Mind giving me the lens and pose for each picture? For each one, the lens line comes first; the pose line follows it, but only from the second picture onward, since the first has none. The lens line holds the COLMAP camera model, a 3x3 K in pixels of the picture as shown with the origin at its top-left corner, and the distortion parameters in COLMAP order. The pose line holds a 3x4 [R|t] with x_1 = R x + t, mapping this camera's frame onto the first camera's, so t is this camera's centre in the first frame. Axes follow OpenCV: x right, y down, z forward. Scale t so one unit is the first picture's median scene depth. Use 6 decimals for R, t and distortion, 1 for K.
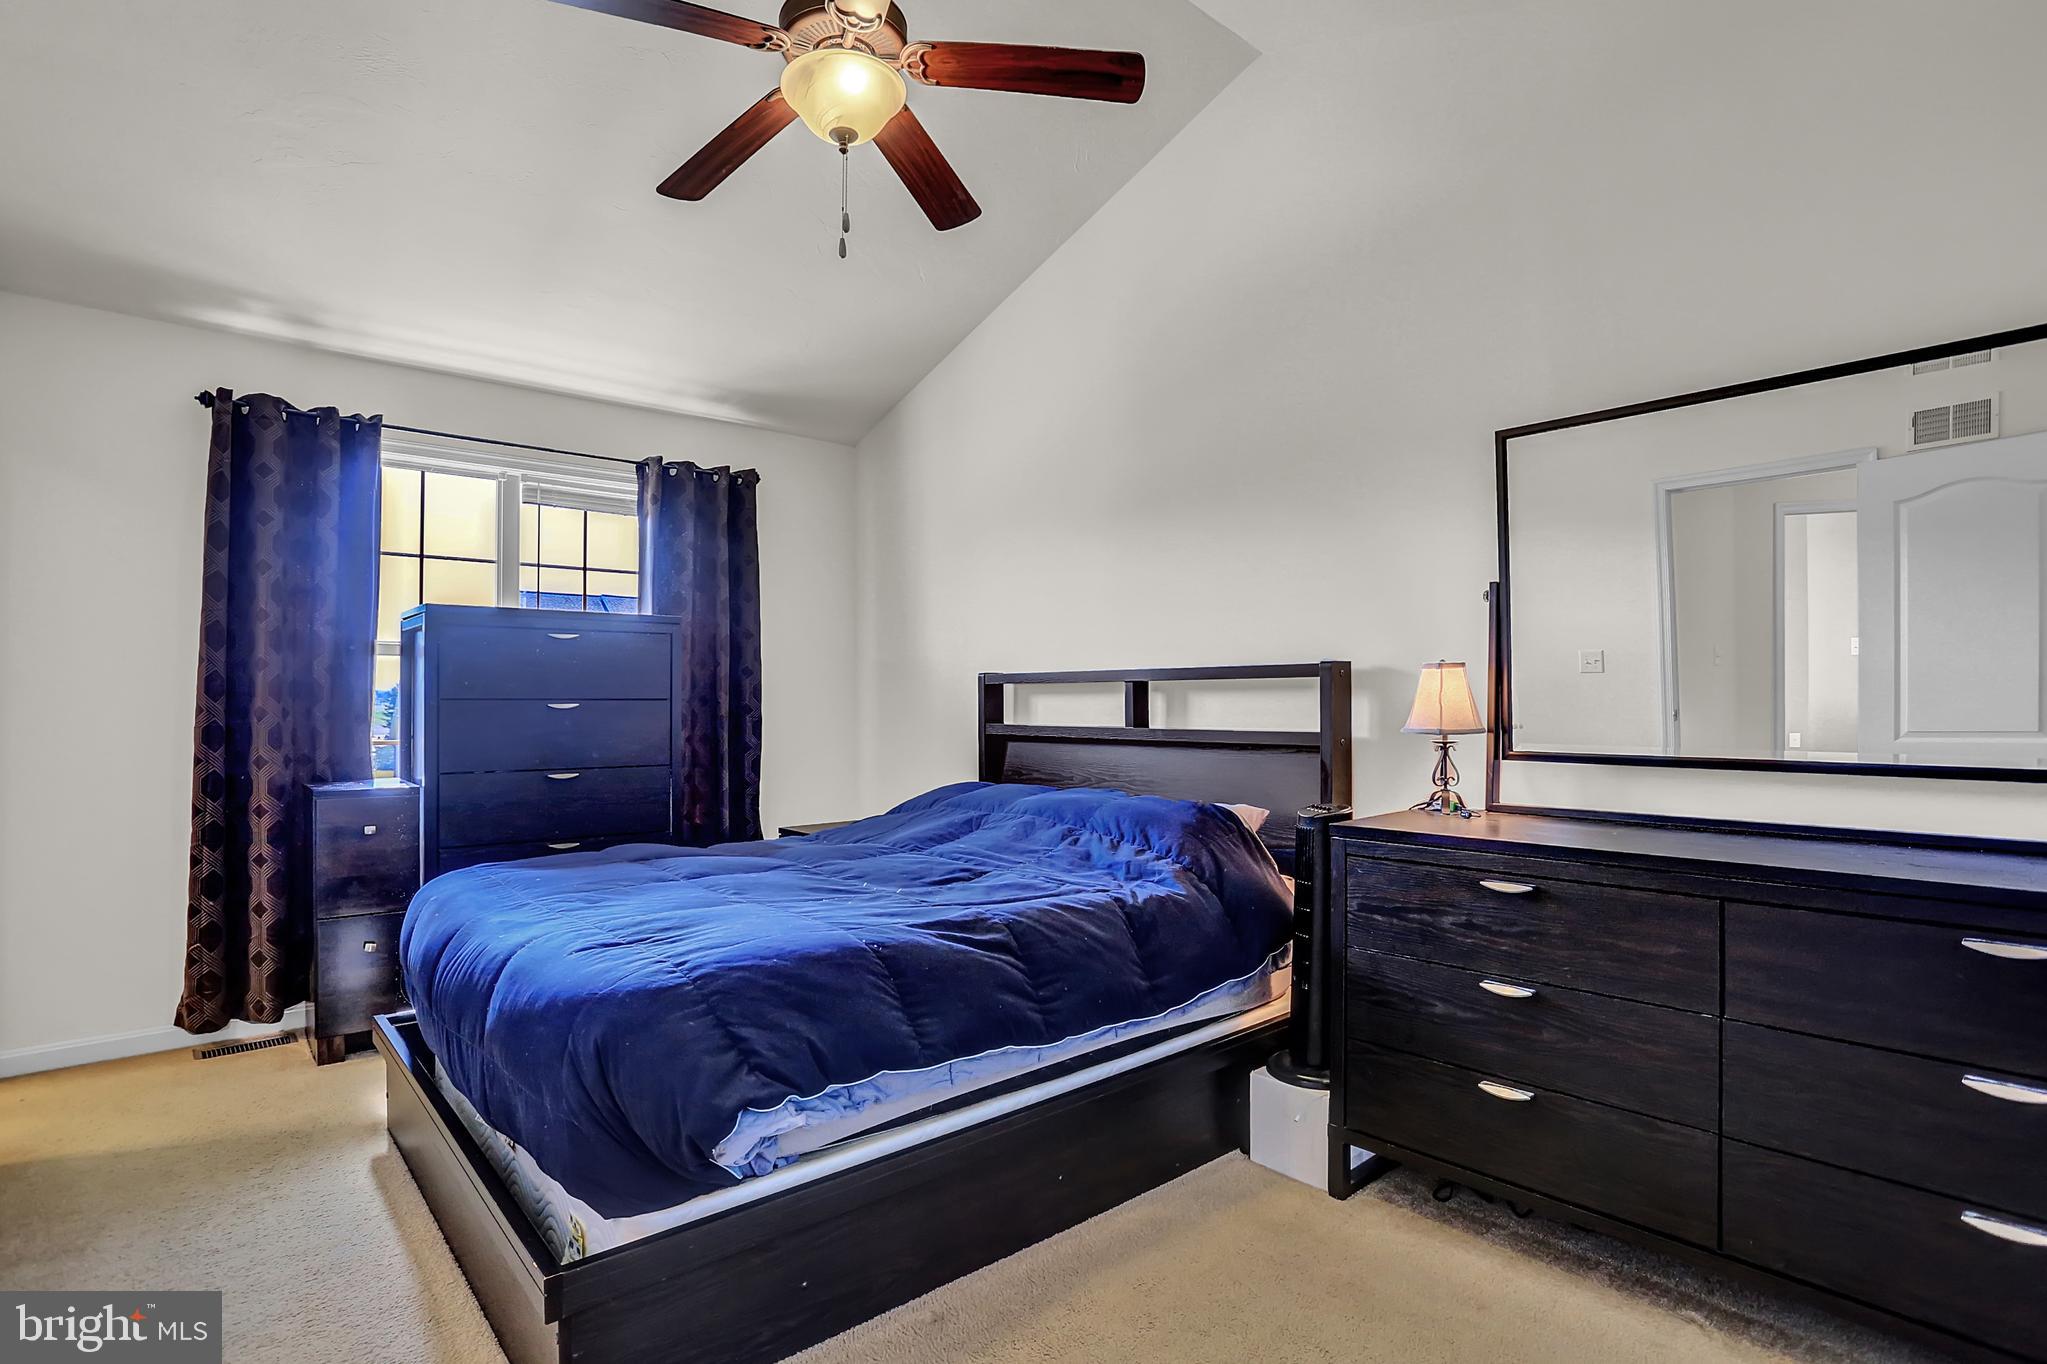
lens RADIAL K [[1041.0, 0, 1030.2], [0, 1041.0, 701.8], [0, 0, 1]] dist [-0.052629, 0.044386]
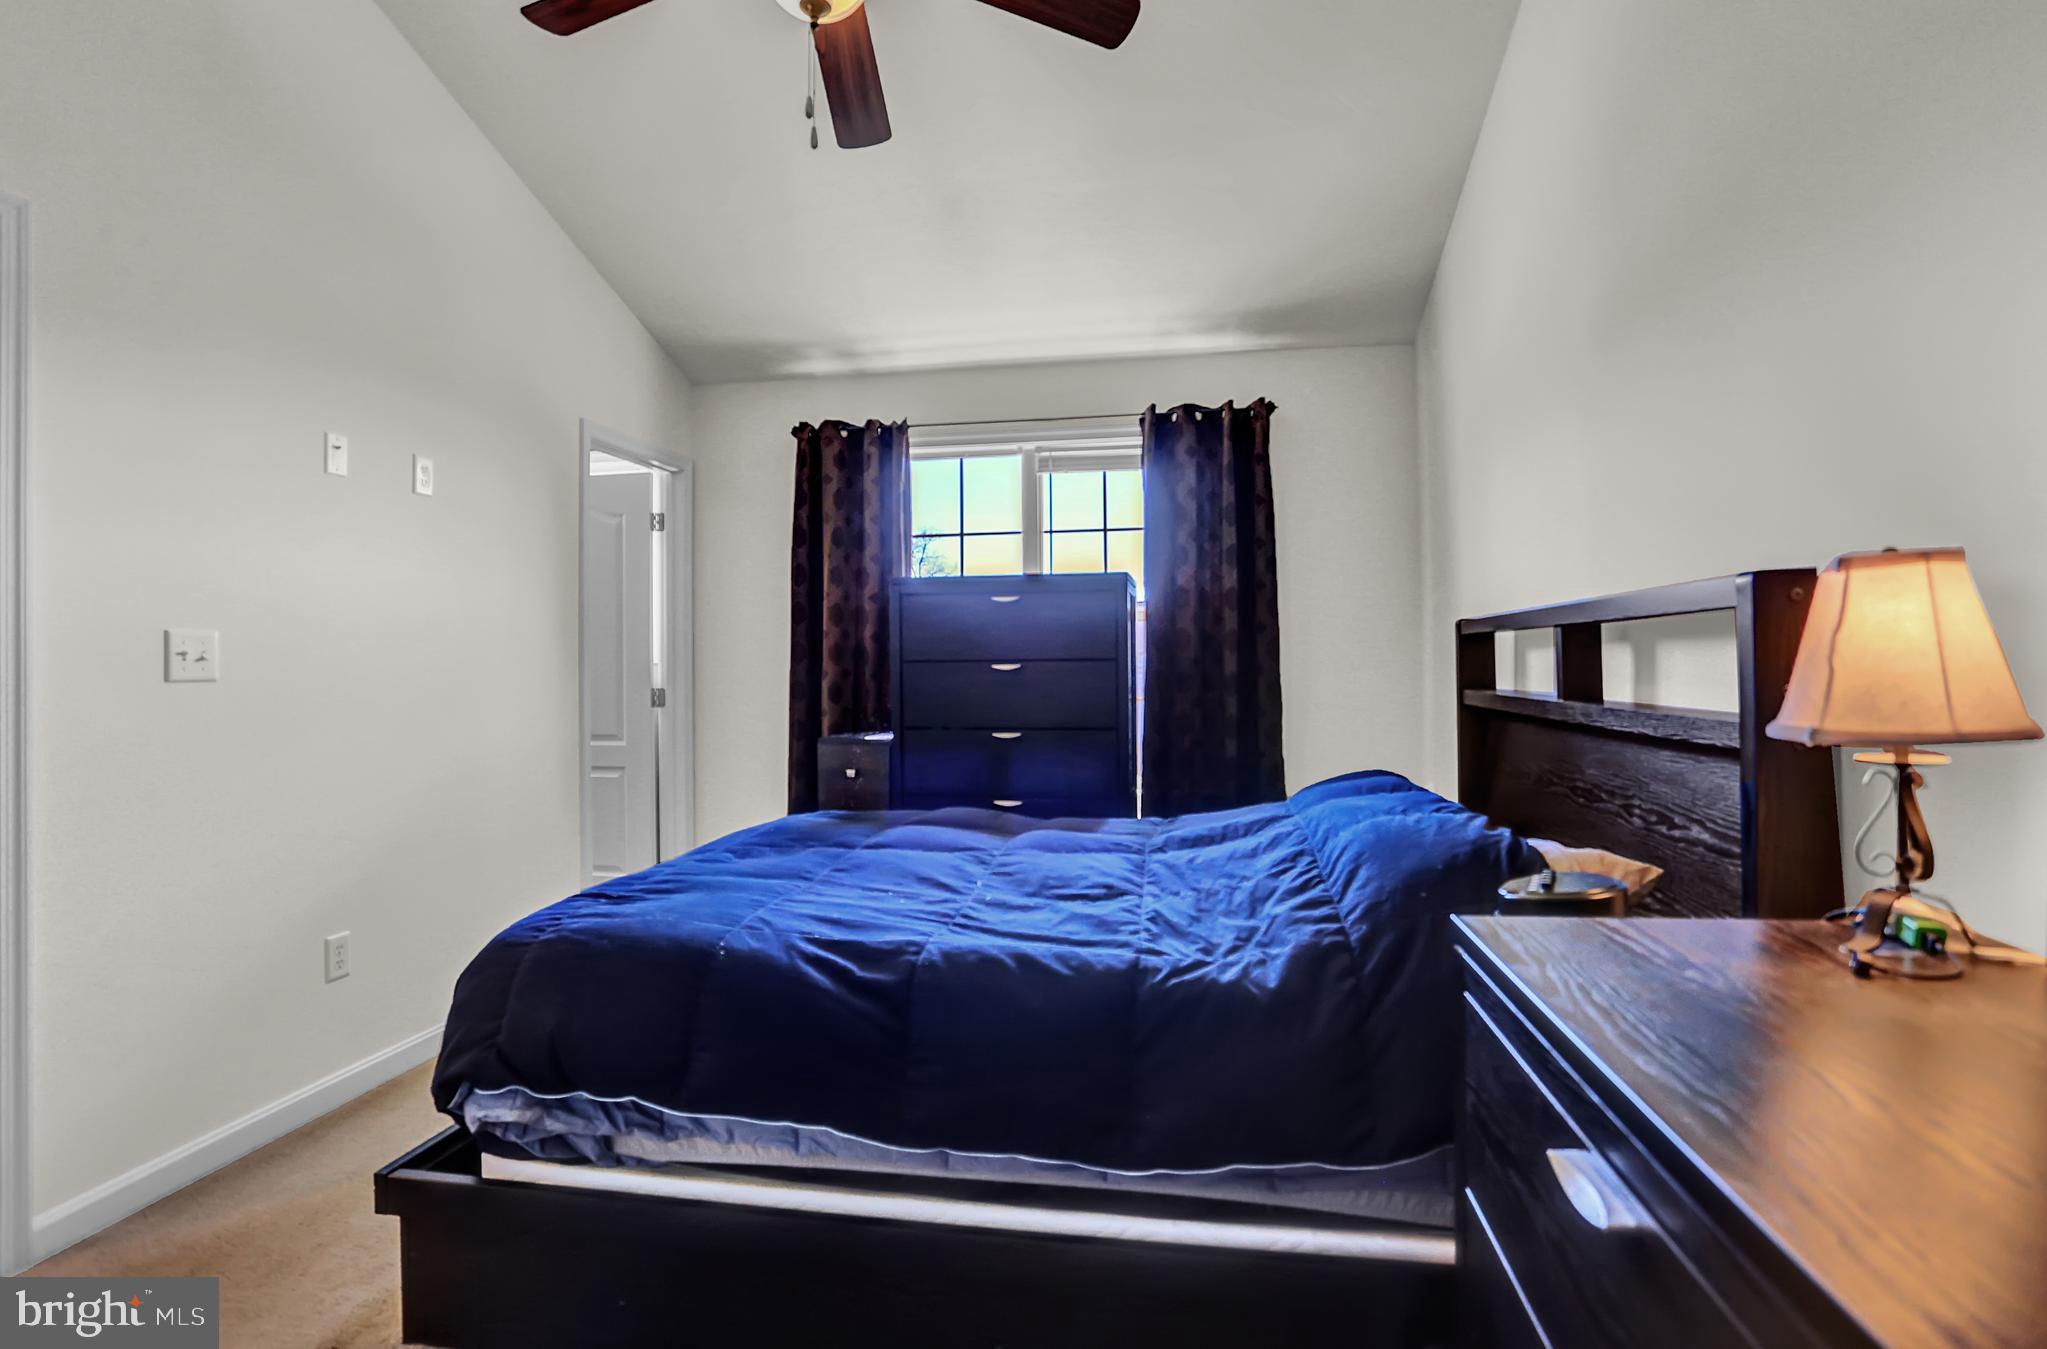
lens RADIAL K [[1029.6, 0, 1023.5], [0, 1029.6, 674.5], [0, 0, 1]] dist [-0.059682, -0.000012]
pose [[0.635386, 0.005727, -0.772174, 0.315898], [0.009061, 0.999848, 0.014871, -0.003389], [0.772142, -0.016445, 0.635237, 0.322032]]
